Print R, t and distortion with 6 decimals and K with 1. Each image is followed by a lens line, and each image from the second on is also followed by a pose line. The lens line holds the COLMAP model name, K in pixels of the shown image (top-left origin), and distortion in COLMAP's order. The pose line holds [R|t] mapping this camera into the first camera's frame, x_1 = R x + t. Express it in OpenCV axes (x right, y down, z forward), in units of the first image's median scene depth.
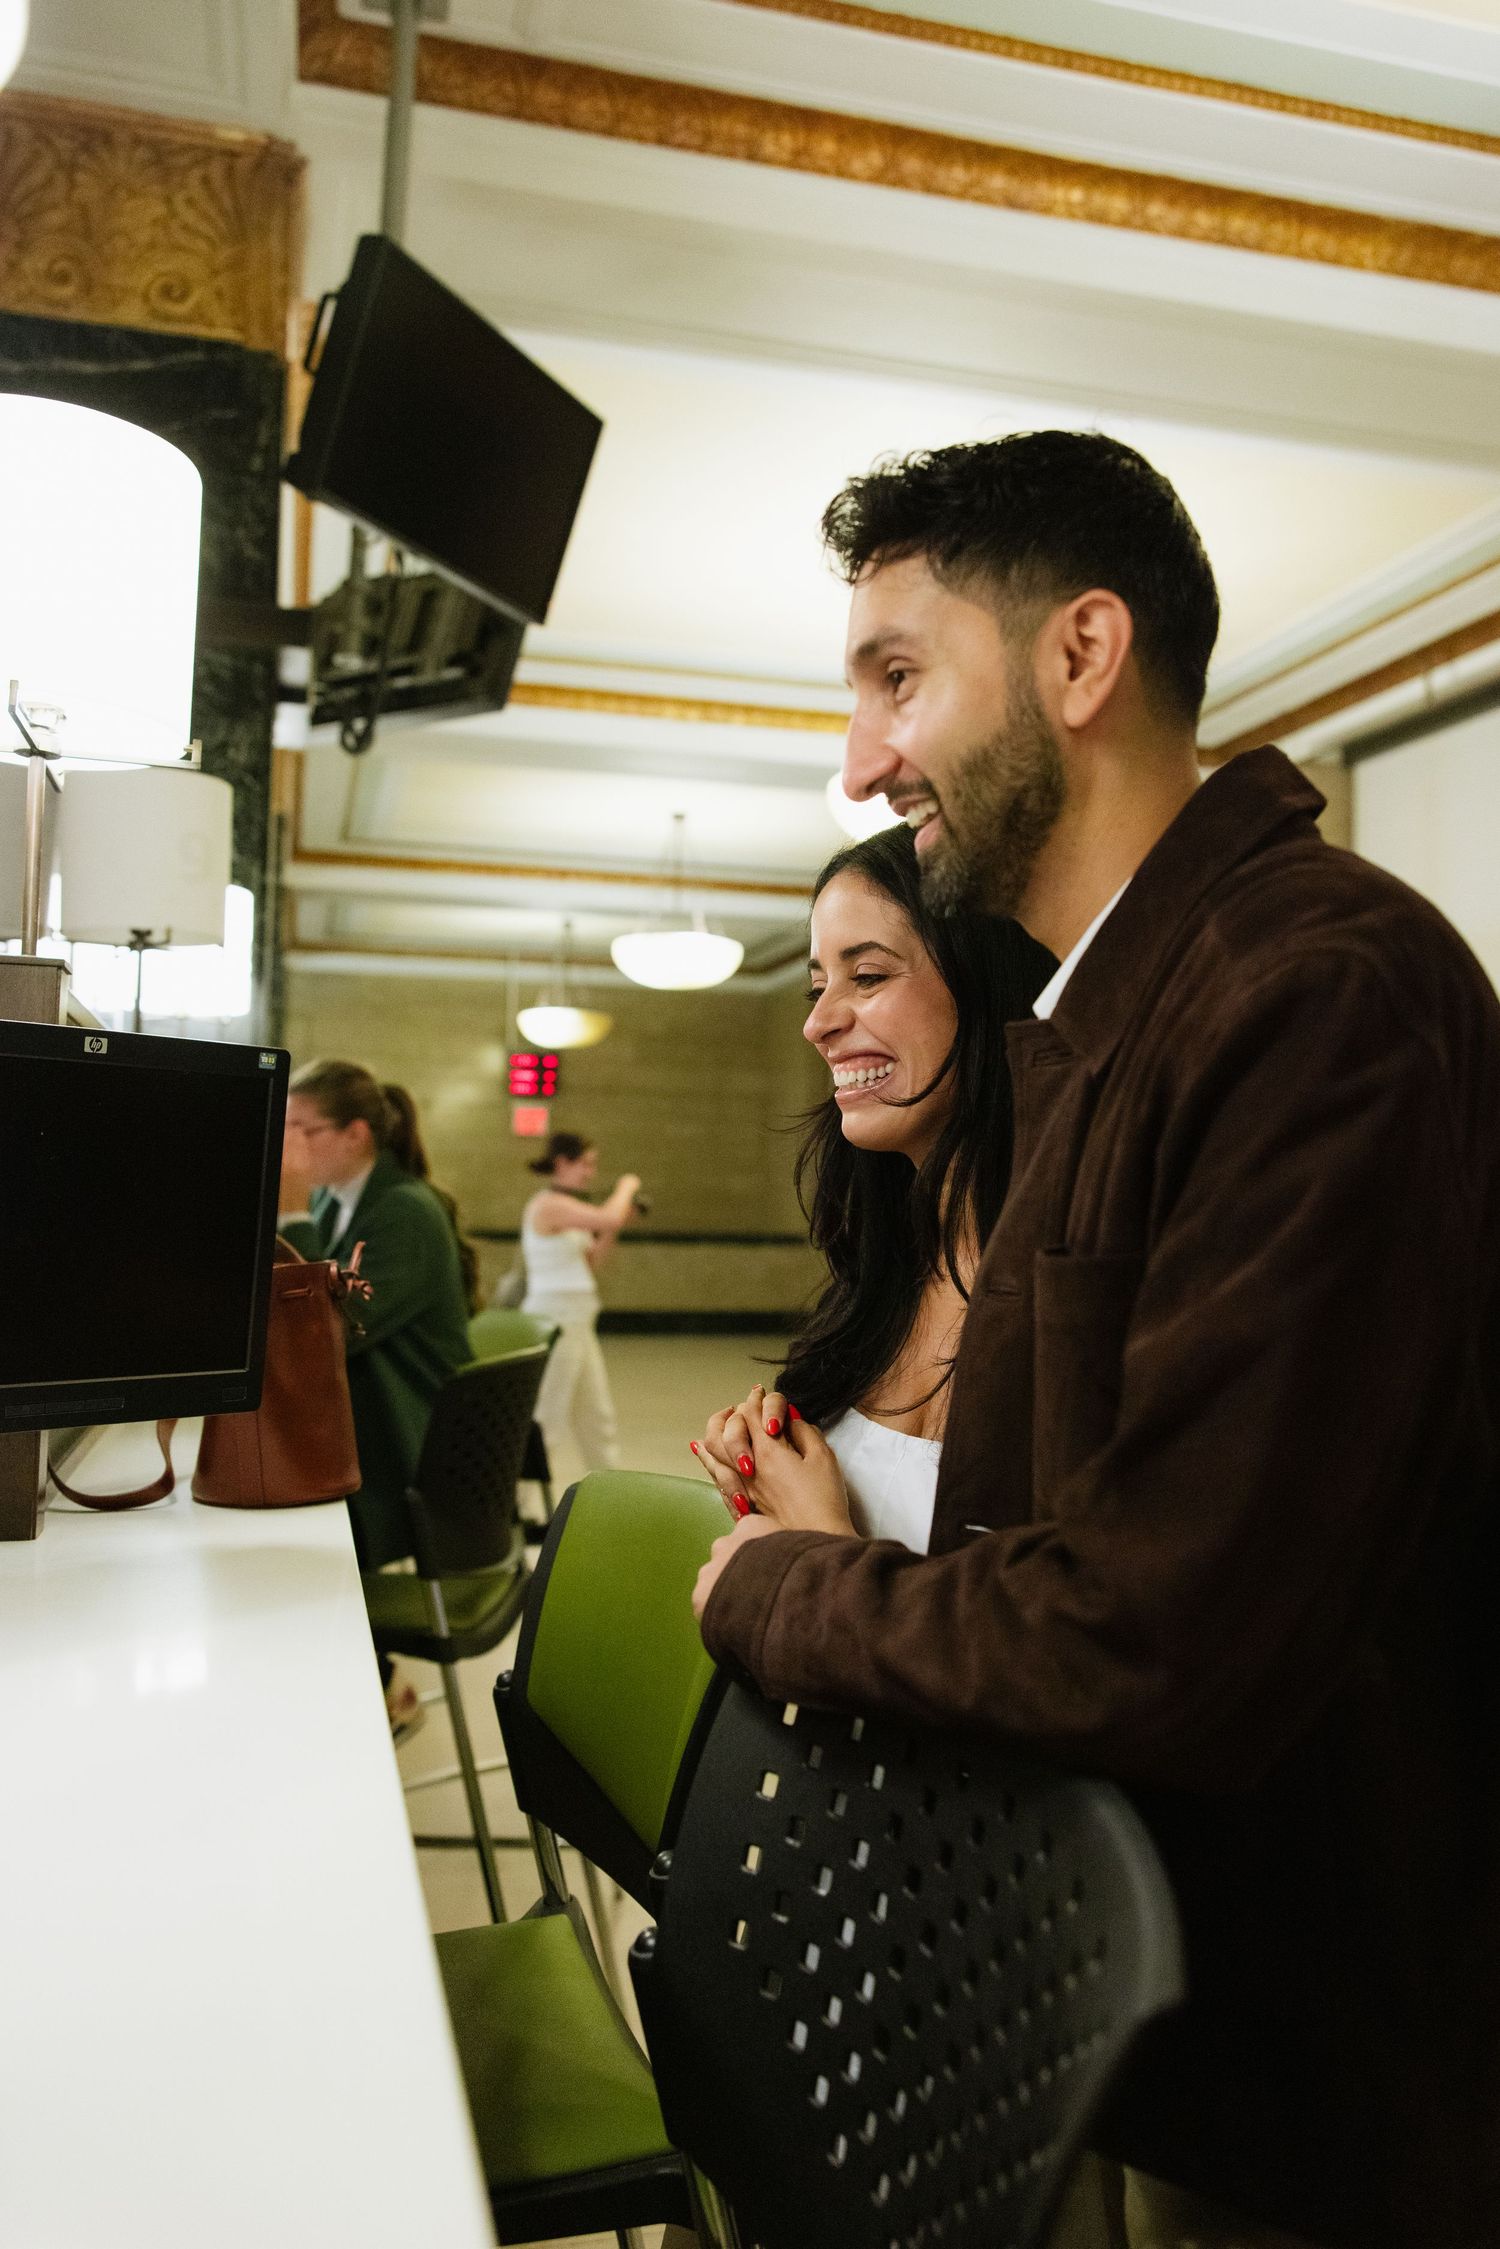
lens RADIAL K [[1804.5, 0, 750.0], [0, 1804.5, 1124.5], [0, 0, 1]] dist [0.009886, 0.007184]
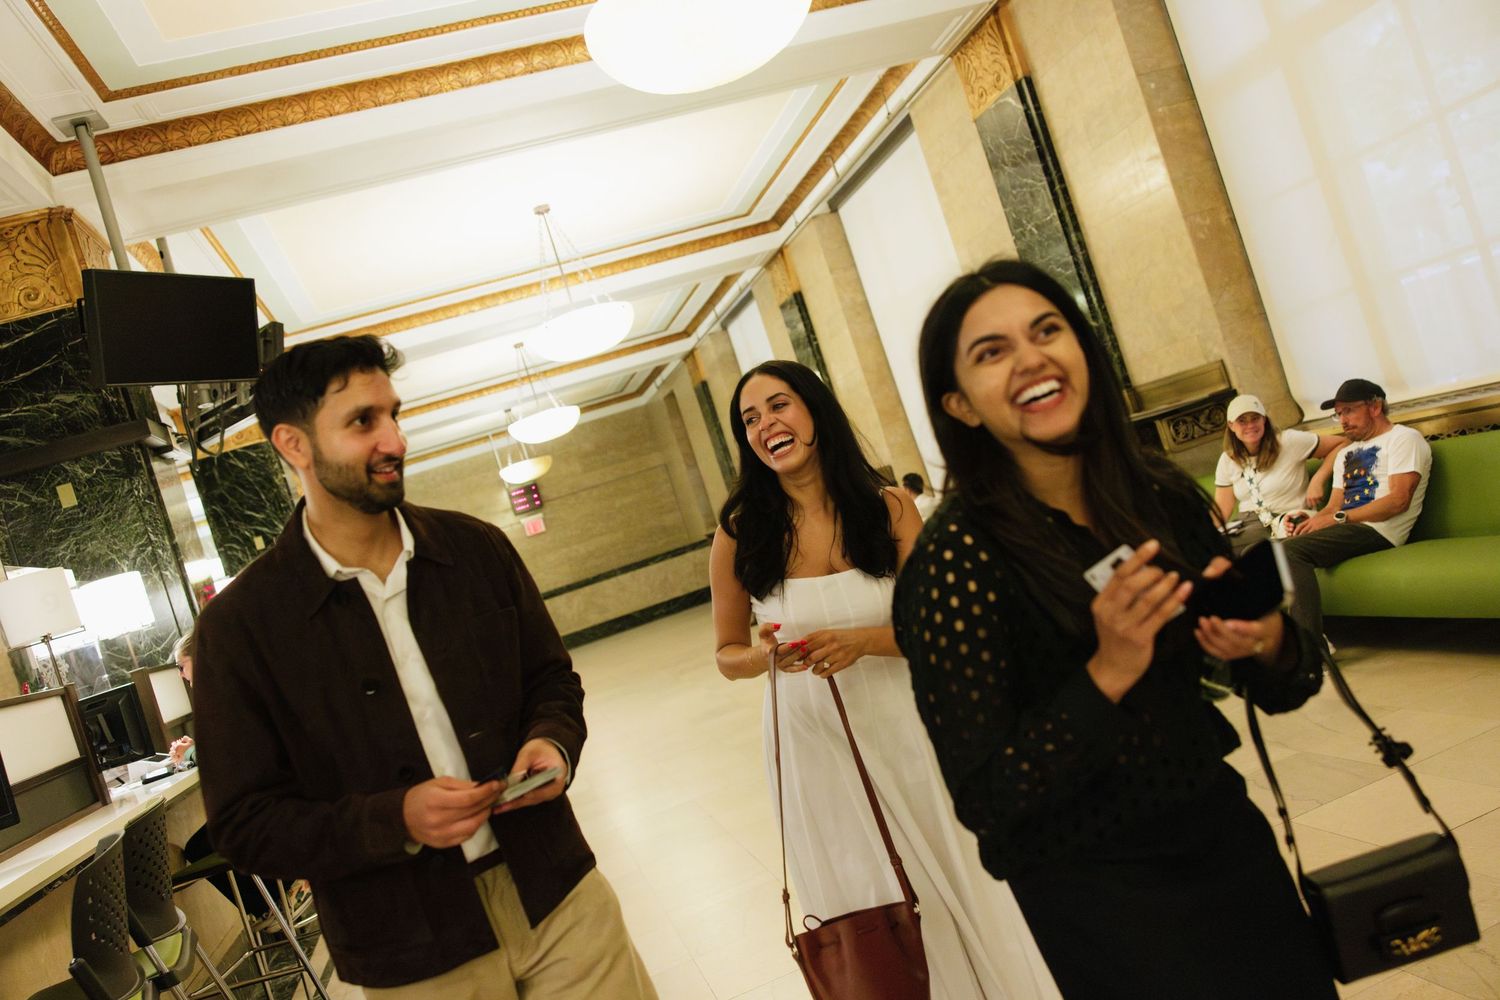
lens RADIAL K [[1171.2, 0, 750.0], [0, 1171.2, 500.0], [0, 0, 1]] dist [0.013033, -0.005139]
pose [[0.943570, -0.330993, -0.010918, 0.389875], [0.331154, 0.942647, 0.041889, -0.015870], [-0.003573, -0.043141, 0.999063, -0.363654]]
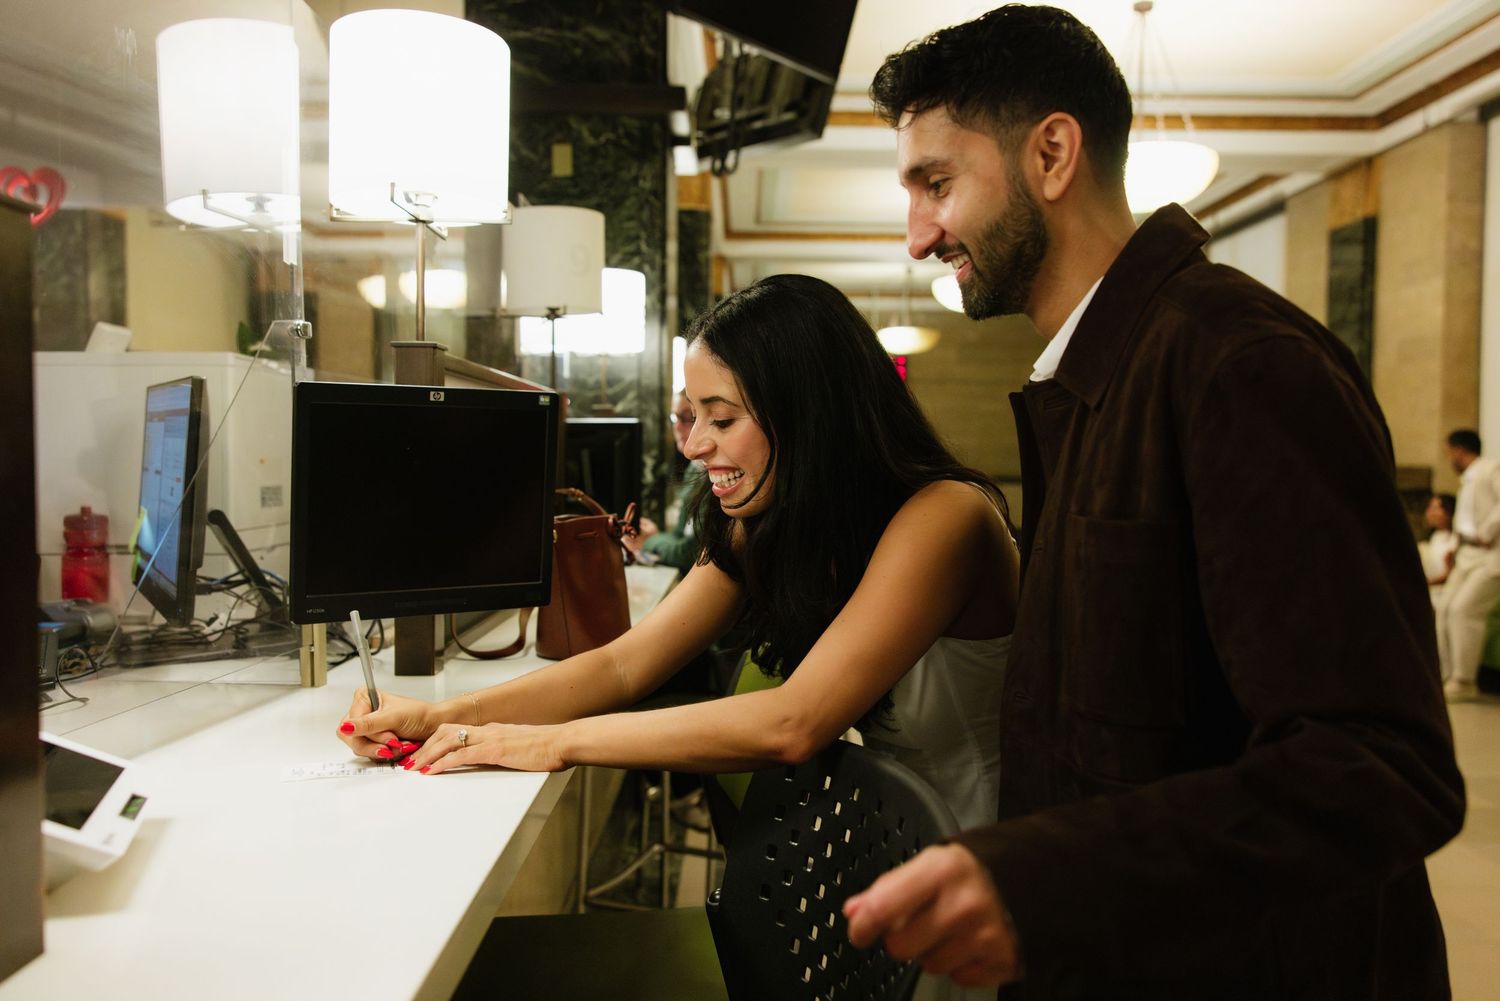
lens RADIAL K [[1203.5, 0, 750.0], [0, 1203.5, 500.5], [0, 0, 1]] dist [0.009886, 0.007184]
pose [[0.966265, -0.000867, -0.257548, 0.076068], [0.022074, 0.996594, 0.079460, -0.010042], [0.256602, -0.082464, 0.962993, -0.013873]]
